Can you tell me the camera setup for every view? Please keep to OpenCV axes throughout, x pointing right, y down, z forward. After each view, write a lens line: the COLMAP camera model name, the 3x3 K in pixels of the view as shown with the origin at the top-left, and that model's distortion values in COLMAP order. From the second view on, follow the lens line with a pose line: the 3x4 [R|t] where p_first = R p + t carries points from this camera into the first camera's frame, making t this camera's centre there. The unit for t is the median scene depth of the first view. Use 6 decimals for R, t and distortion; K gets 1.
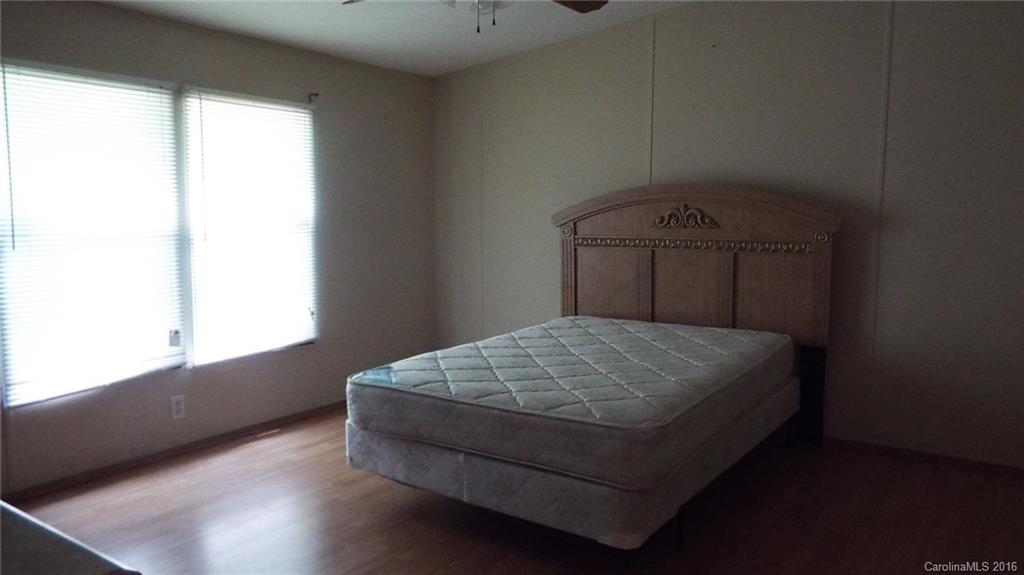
lens RADIAL K [[762.3, 0, 512.0], [0, 762.3, 287.5], [0, 0, 1]] dist [-0.006746, 0.003521]
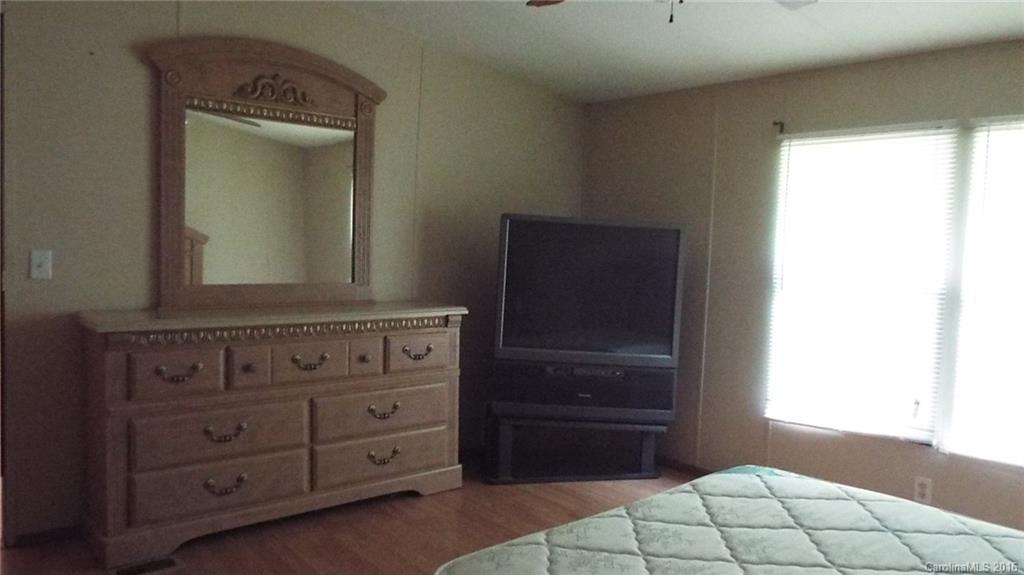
lens RADIAL K [[762.3, 0, 512.0], [0, 762.3, 287.5], [0, 0, 1]] dist [-0.006746, 0.003521]
pose [[-0.245185, 0.055282, -0.967899, 0.513875], [-0.120067, 0.988955, 0.086899, -0.092590], [0.962013, 0.137519, -0.235839, 0.730776]]
